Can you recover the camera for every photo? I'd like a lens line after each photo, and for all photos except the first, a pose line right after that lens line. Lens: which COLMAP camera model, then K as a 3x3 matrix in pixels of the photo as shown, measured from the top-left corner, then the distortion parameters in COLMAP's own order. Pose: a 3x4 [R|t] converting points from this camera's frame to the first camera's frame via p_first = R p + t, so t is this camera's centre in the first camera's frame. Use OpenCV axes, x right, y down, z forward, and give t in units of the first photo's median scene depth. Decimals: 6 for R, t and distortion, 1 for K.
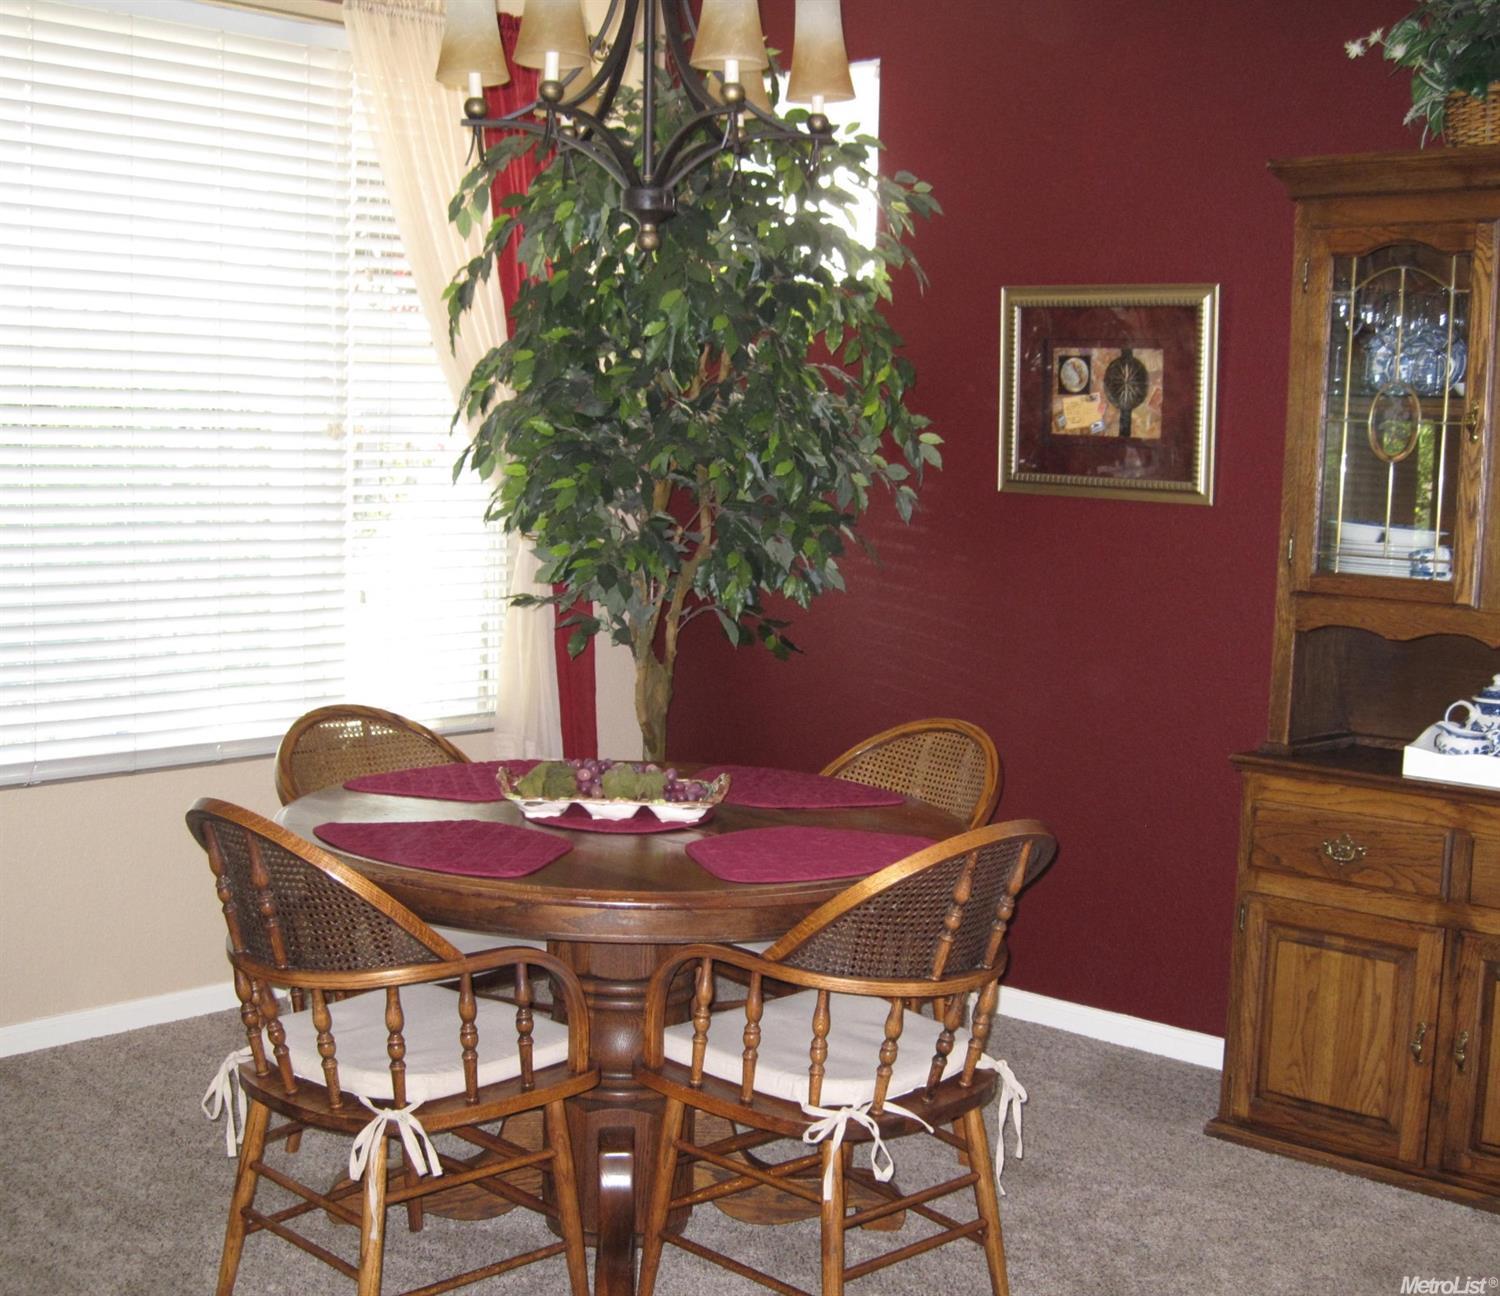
lens RADIAL K [[1957.3, 0, 750.0], [0, 1957.3, 648.0], [0, 0, 1]] dist [-0.134018, -0.036394]
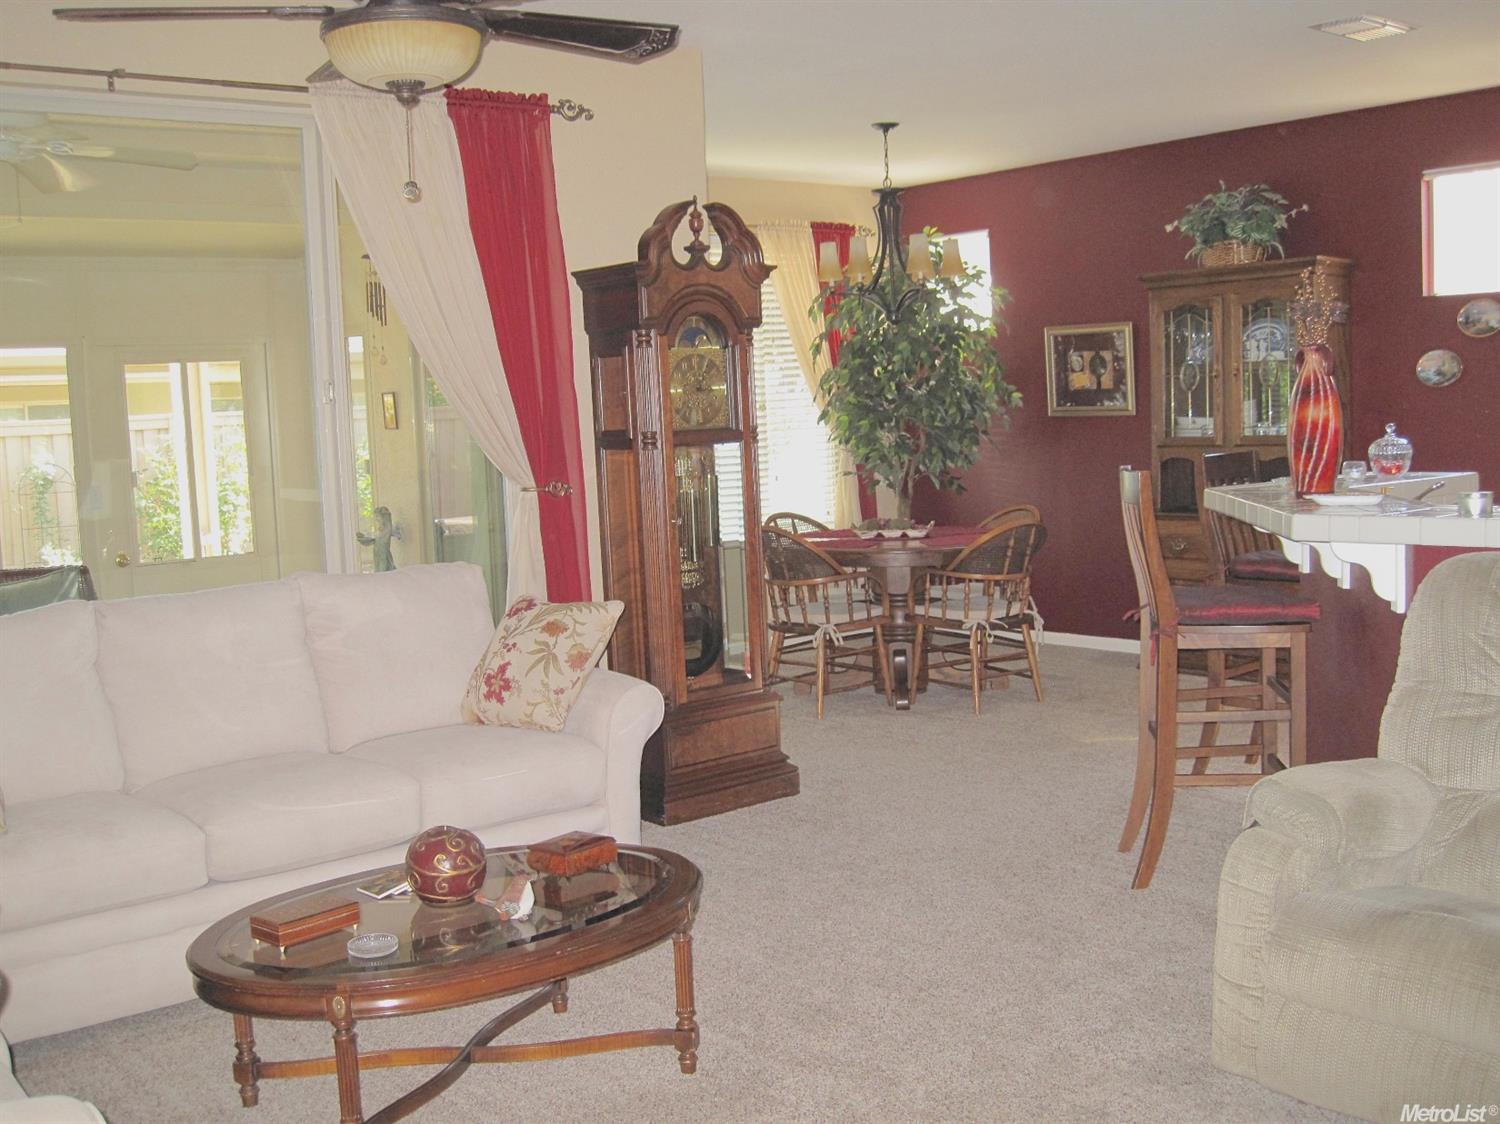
lens RADIAL K [[1552.9, 0, 750.0], [0, 1552.9, 562.0], [0, 0, 1]] dist [-0.102040, -0.027266]
pose [[0.988572, -0.050949, -0.141880, 0.030814], [0.049266, 0.998668, -0.015352, 0.111492], [0.142473, 0.008187, 0.989765, -0.929103]]
